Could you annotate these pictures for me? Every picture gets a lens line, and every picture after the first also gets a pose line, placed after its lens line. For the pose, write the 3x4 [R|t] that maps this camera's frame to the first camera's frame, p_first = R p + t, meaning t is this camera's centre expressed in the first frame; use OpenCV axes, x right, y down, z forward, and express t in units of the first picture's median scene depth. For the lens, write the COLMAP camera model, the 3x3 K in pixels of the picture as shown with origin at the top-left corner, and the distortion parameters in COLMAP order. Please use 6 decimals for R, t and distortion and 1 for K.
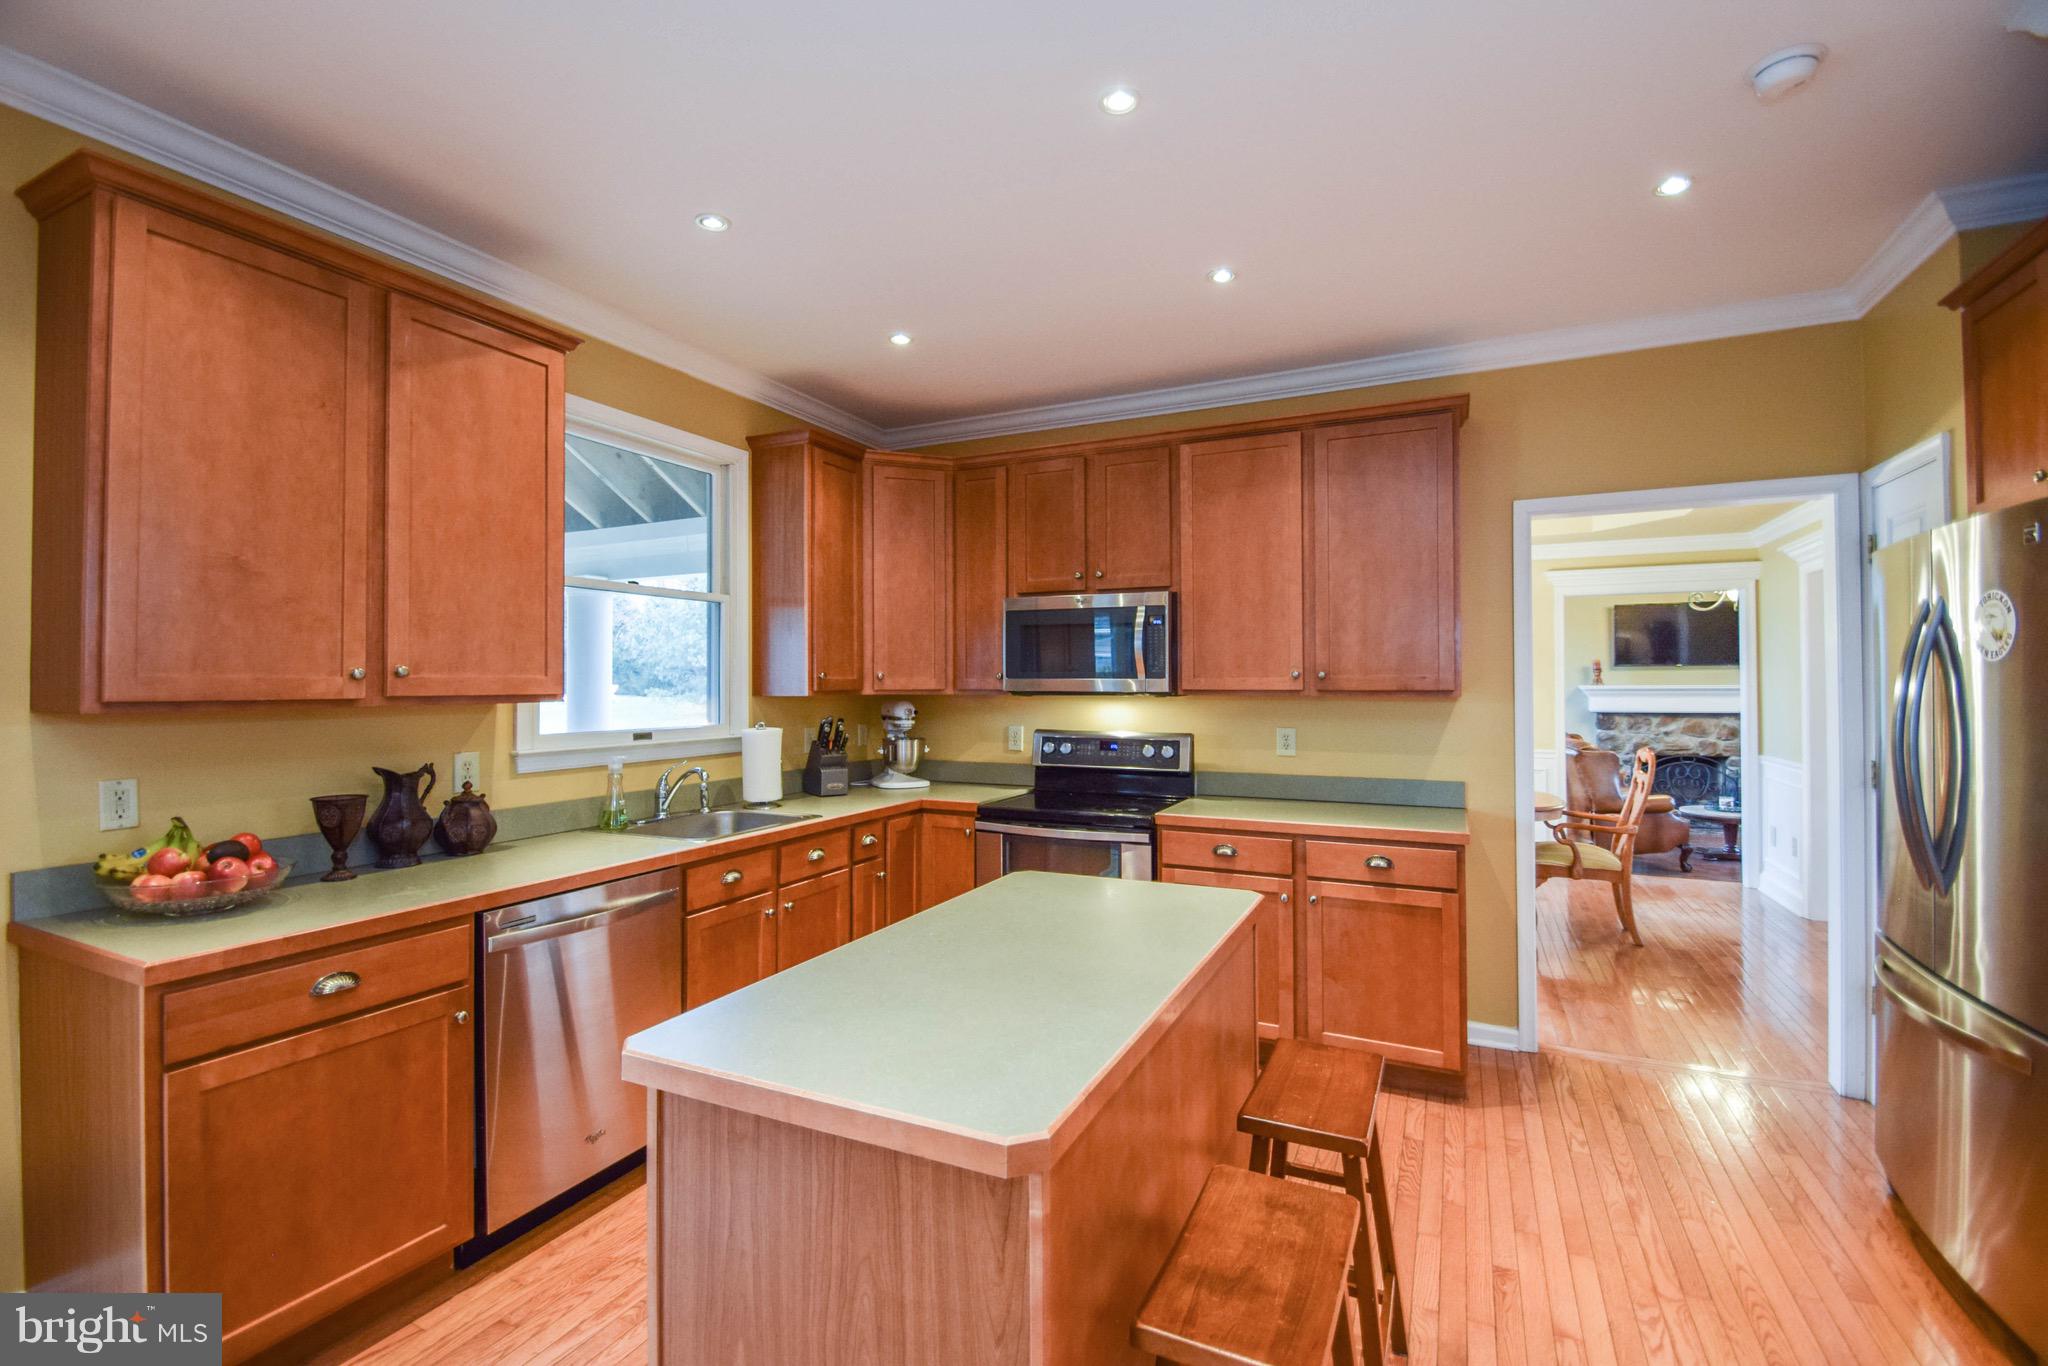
lens RADIAL K [[901.4, 0, 1024.3], [0, 901.4, 675.1], [0, 0, 1]] dist [0.002763, -0.006342]
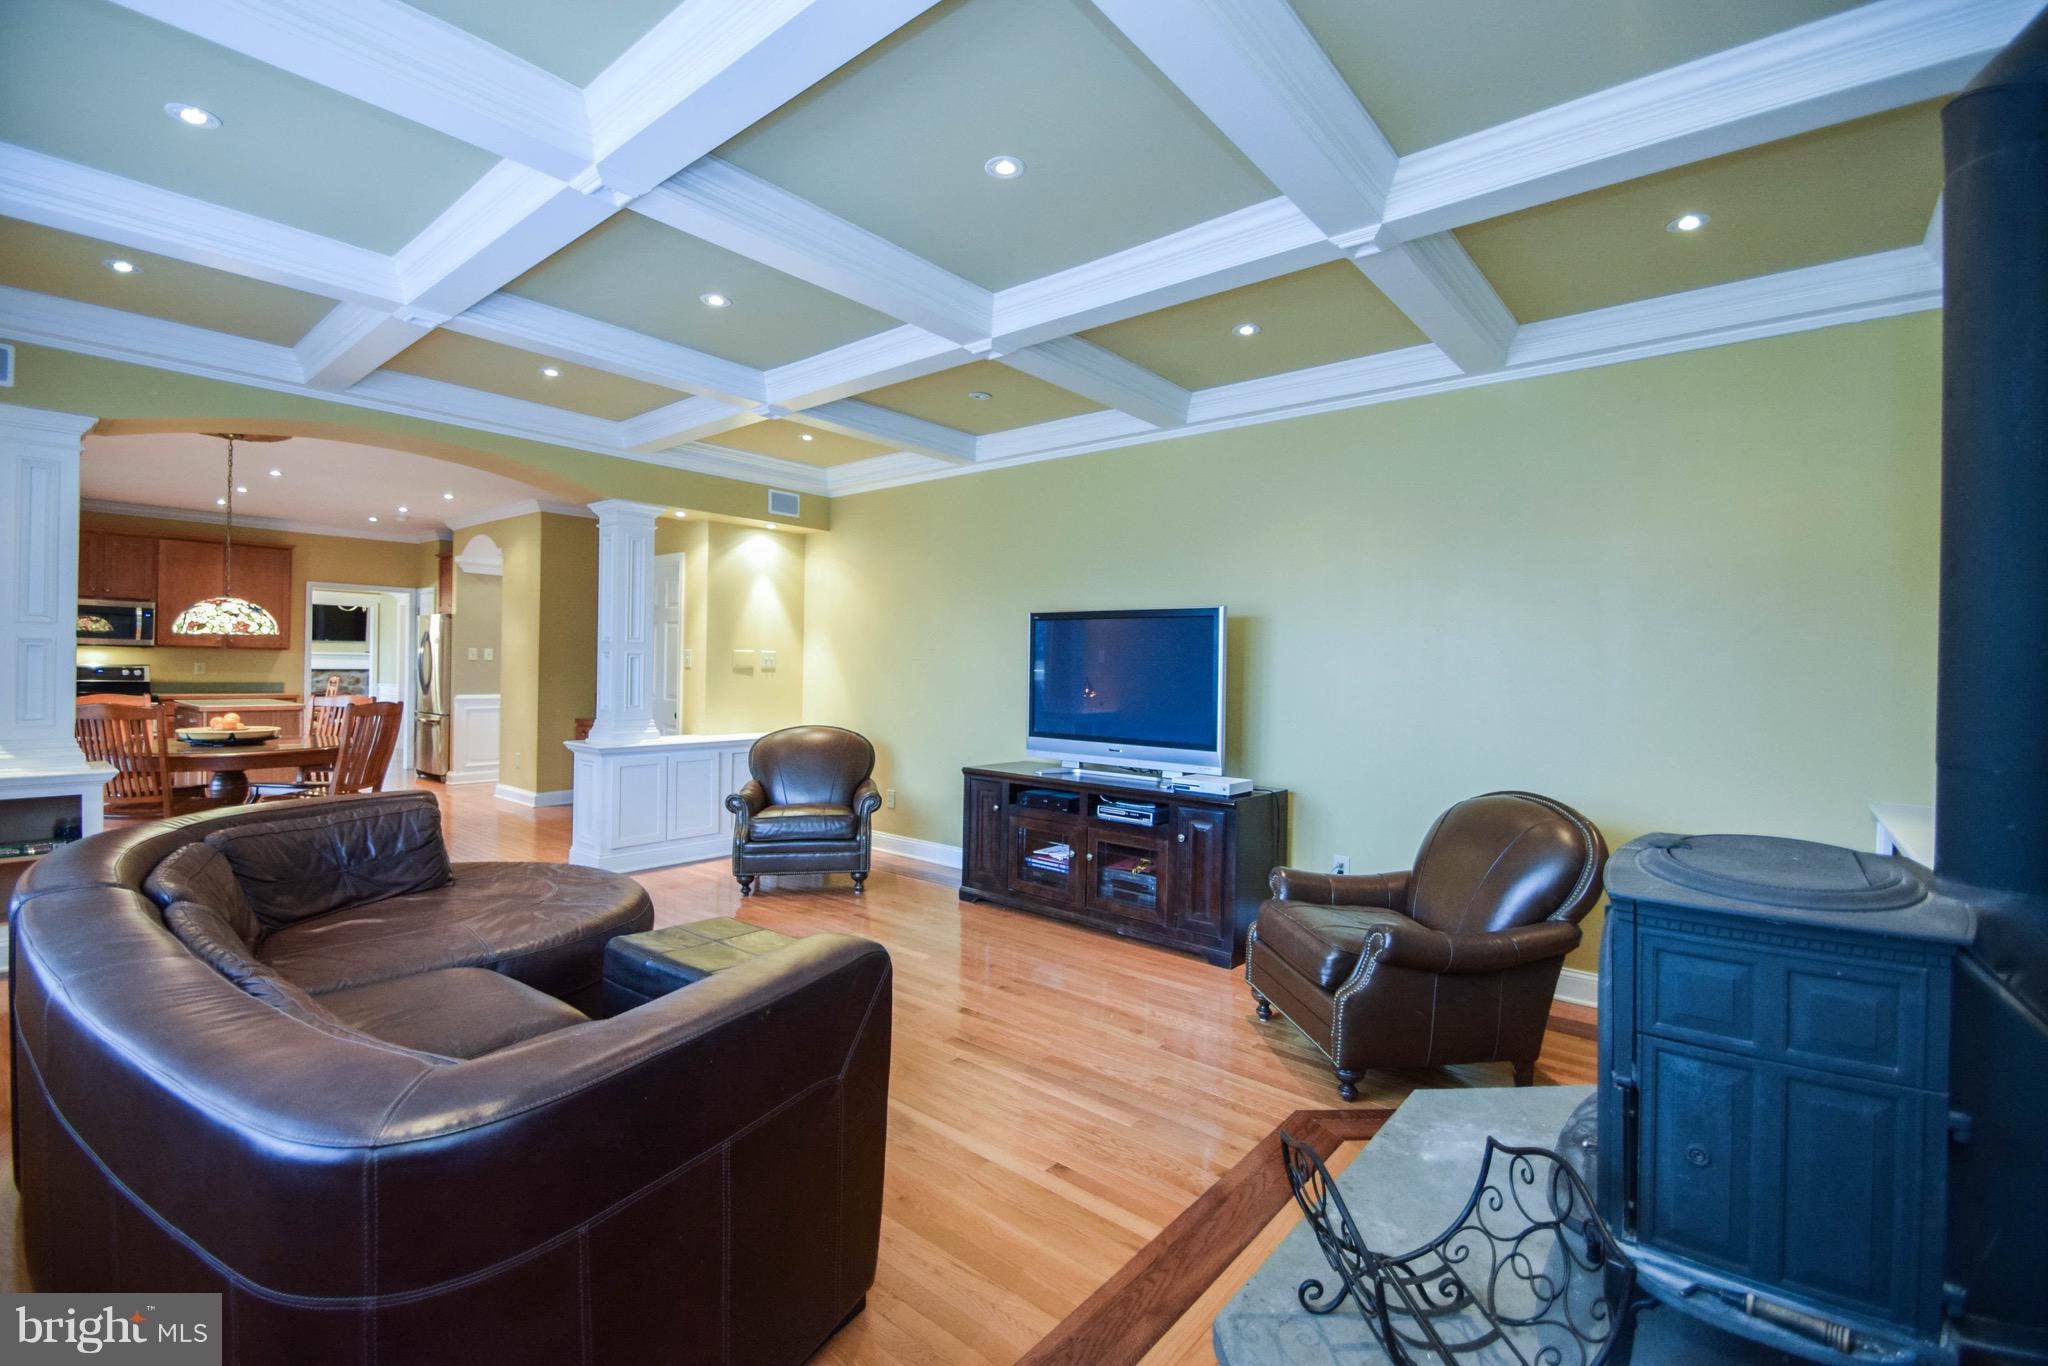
lens RADIAL K [[901.4, 0, 1011.9], [0, 901.4, 673.9], [0, 0, 1]] dist [0.002763, -0.006342]
pose [[0.257741, 0.003324, 0.966208, -1.170433], [-0.026410, 0.999645, 0.003606, 0.019441], [-0.965853, -0.026447, 0.257737, -1.353625]]
